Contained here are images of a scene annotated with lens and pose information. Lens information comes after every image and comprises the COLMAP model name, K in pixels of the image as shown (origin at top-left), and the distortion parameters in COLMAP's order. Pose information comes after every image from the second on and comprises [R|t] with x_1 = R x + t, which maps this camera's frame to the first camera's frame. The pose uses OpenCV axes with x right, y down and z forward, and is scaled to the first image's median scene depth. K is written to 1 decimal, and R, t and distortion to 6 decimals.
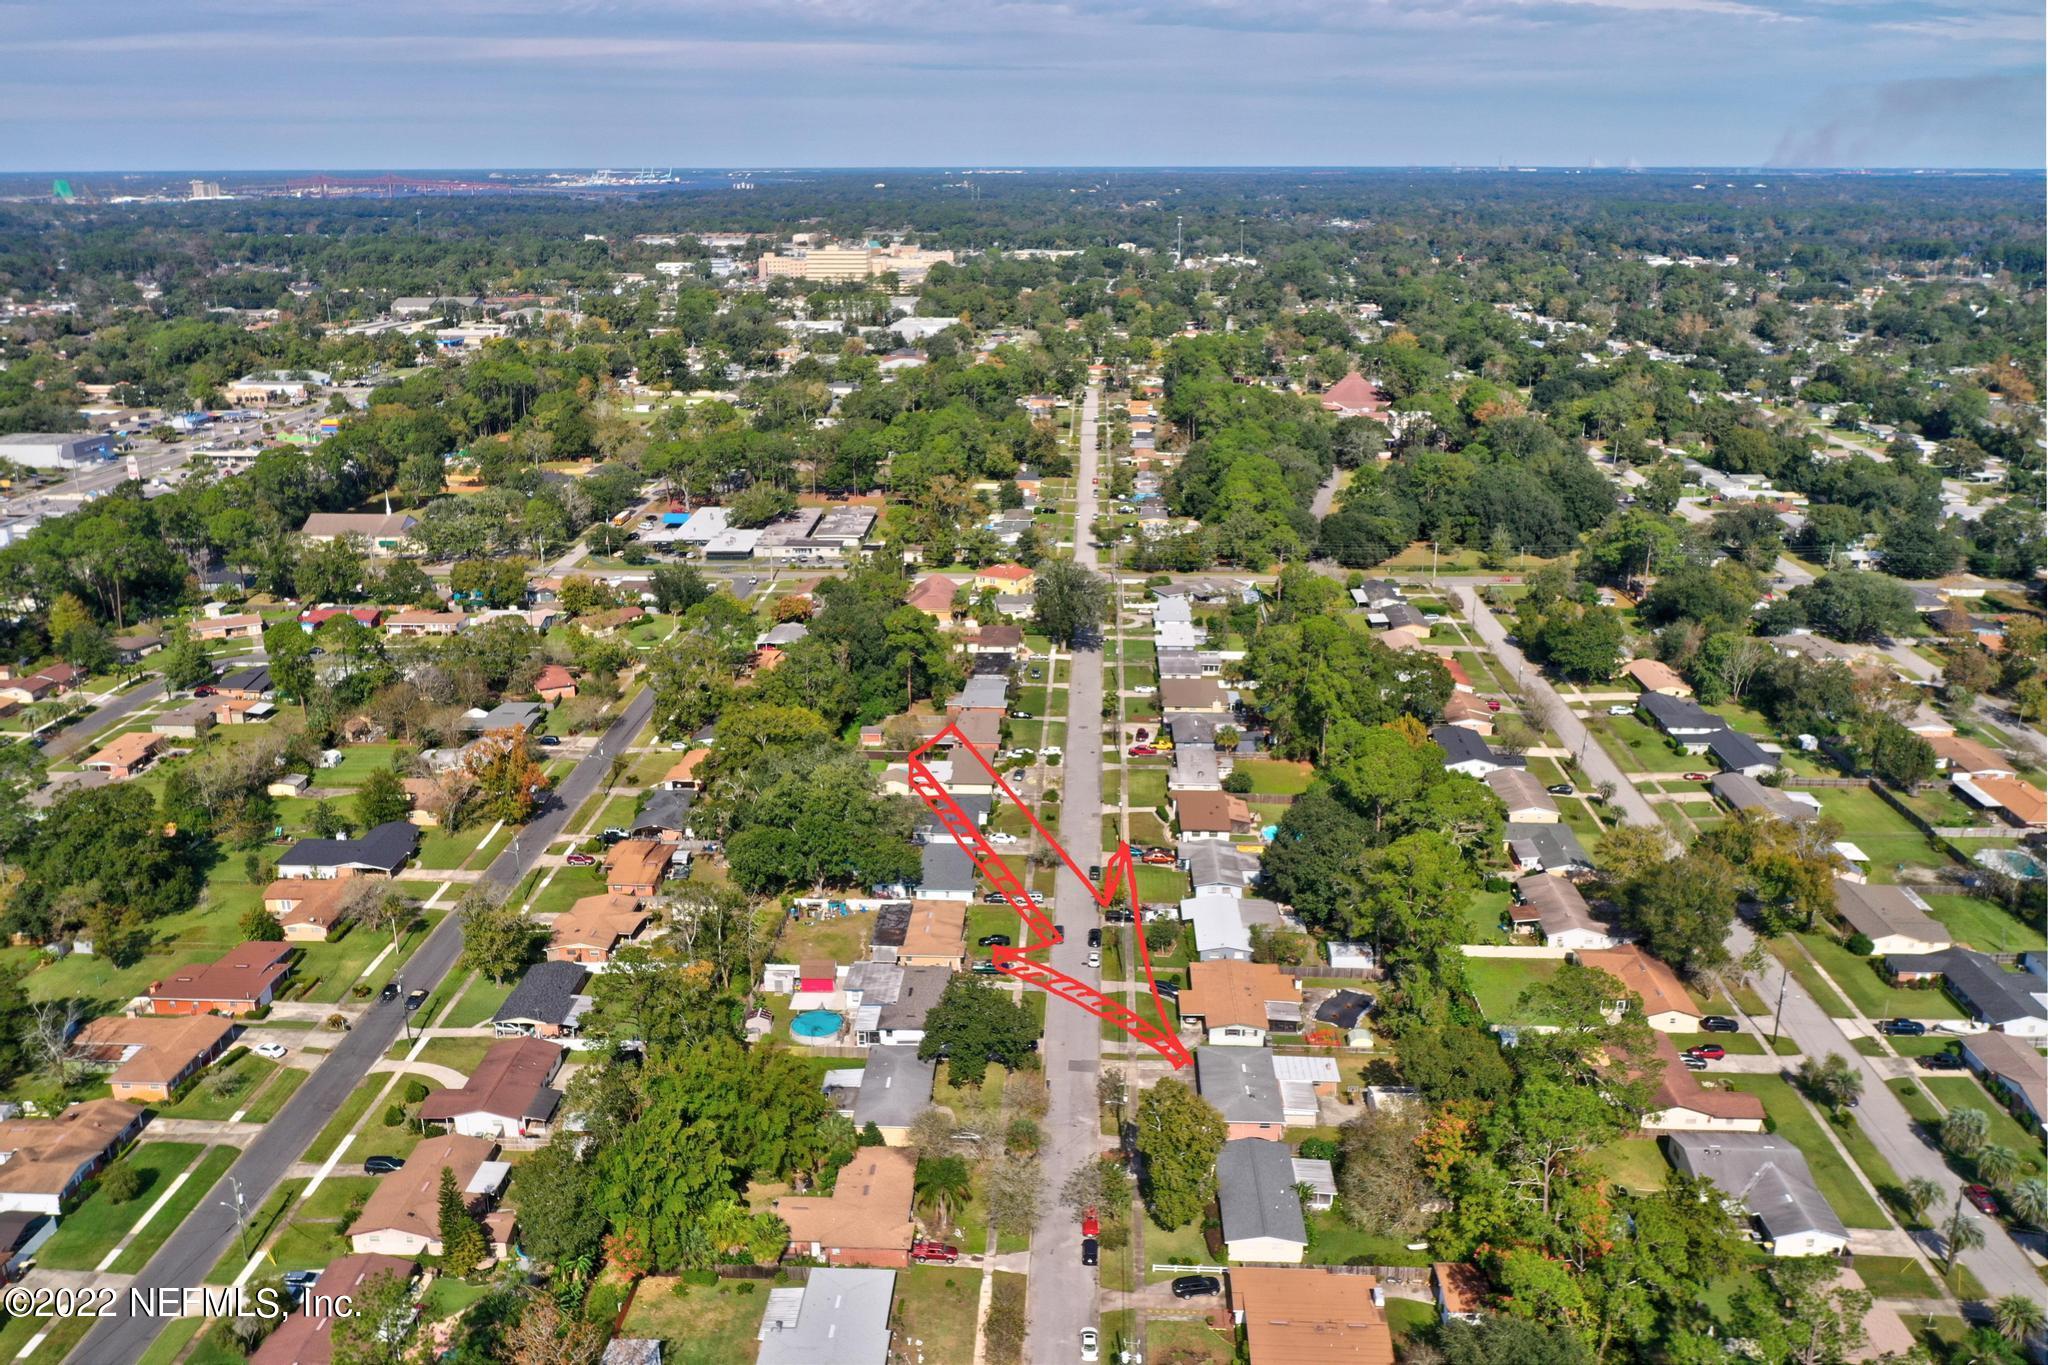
lens RADIAL K [[1648.2, 0, 1005.6], [0, 1648.2, 662.2], [0, 0, 1]] dist [-0.004556, -0.004253]
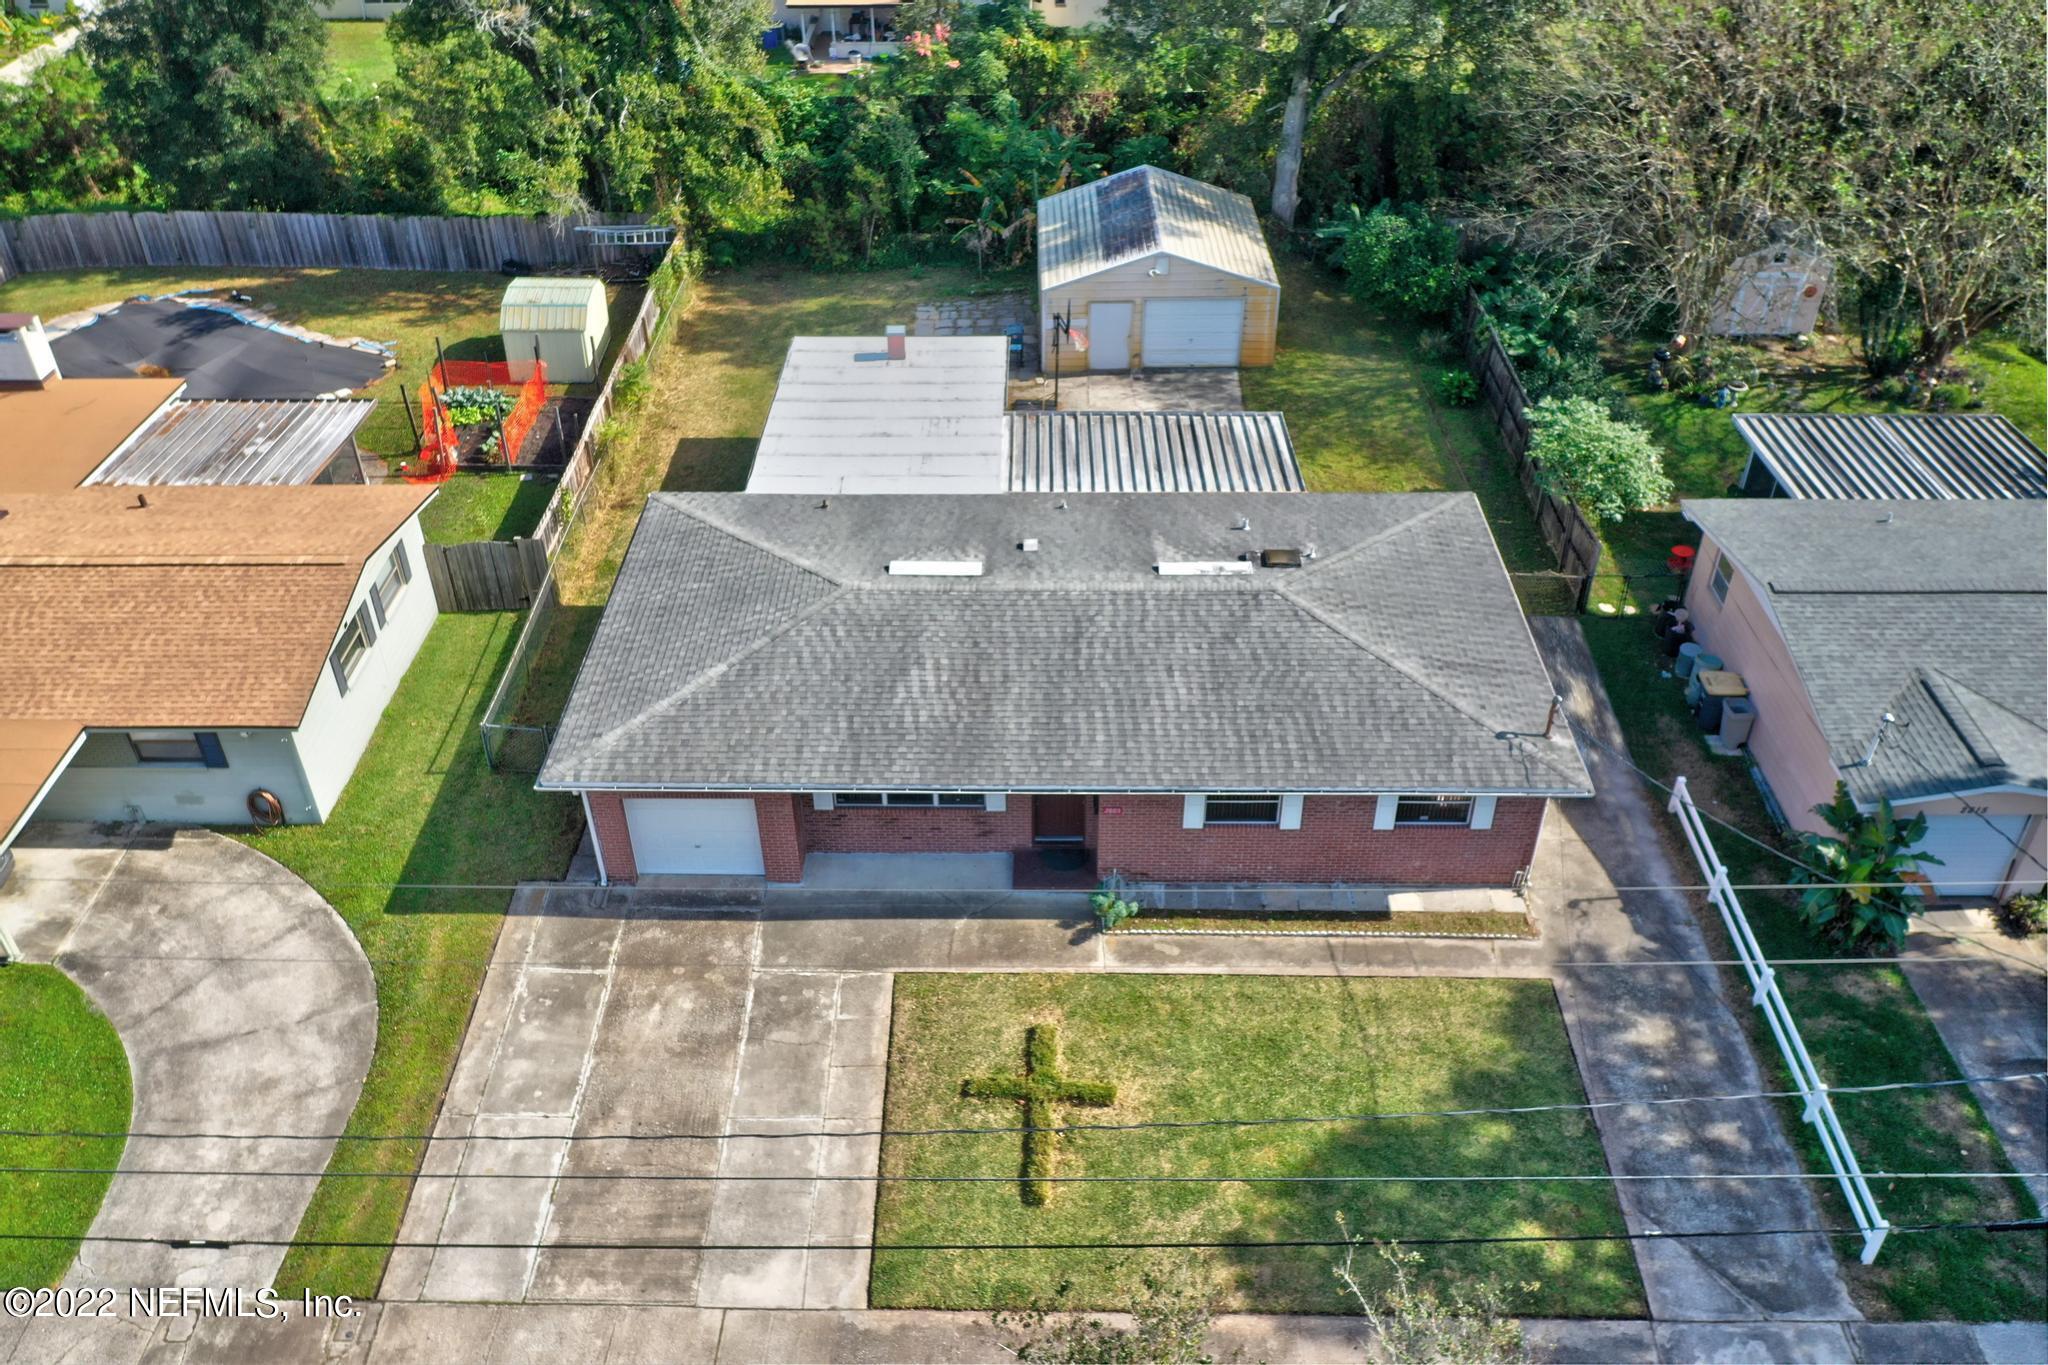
lens RADIAL K [[1641.5, 0, 1021.2], [0, 1641.5, 676.0], [0, 0, 1]] dist [-0.003409, 0.004054]
pose [[-0.039277, -0.603056, 0.796731, 0.012076], [0.298071, 0.753974, 0.585387, 0.117839], [-0.953735, 0.260475, 0.150140, 0.686150]]
